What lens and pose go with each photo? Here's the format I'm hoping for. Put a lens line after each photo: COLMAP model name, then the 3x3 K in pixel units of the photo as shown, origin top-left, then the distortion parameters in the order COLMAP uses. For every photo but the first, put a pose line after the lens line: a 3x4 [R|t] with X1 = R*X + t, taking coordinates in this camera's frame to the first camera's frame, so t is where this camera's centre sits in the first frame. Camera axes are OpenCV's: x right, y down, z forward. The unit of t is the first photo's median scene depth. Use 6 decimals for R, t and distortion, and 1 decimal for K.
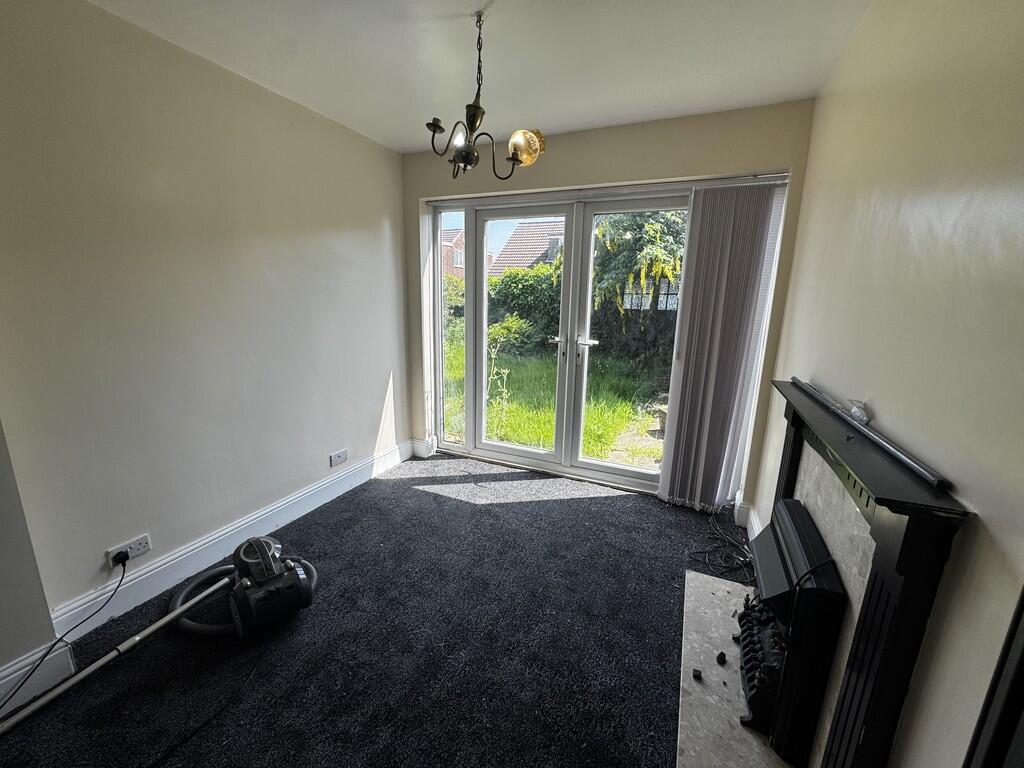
lens RADIAL K [[406.6, 0, 514.3], [0, 406.6, 382.5], [0, 0, 1]] dist [-0.003670, 0.000184]
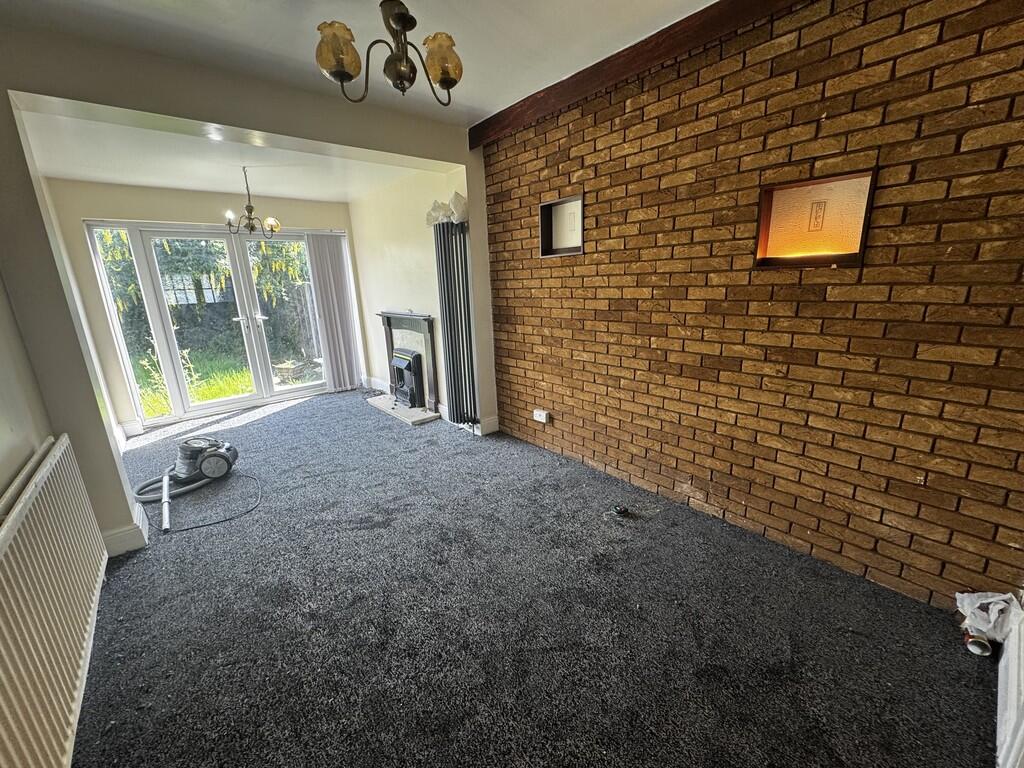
lens RADIAL K [[406.6, 0, 510.2], [0, 406.6, 382.9], [0, 0, 1]] dist [-0.003670, 0.000184]
pose [[0.437571, -0.264697, 0.859341, -0.885645], [0.235784, 0.956025, 0.174418, 0.107449], [-0.867719, 0.126299, 0.480741, -0.651187]]
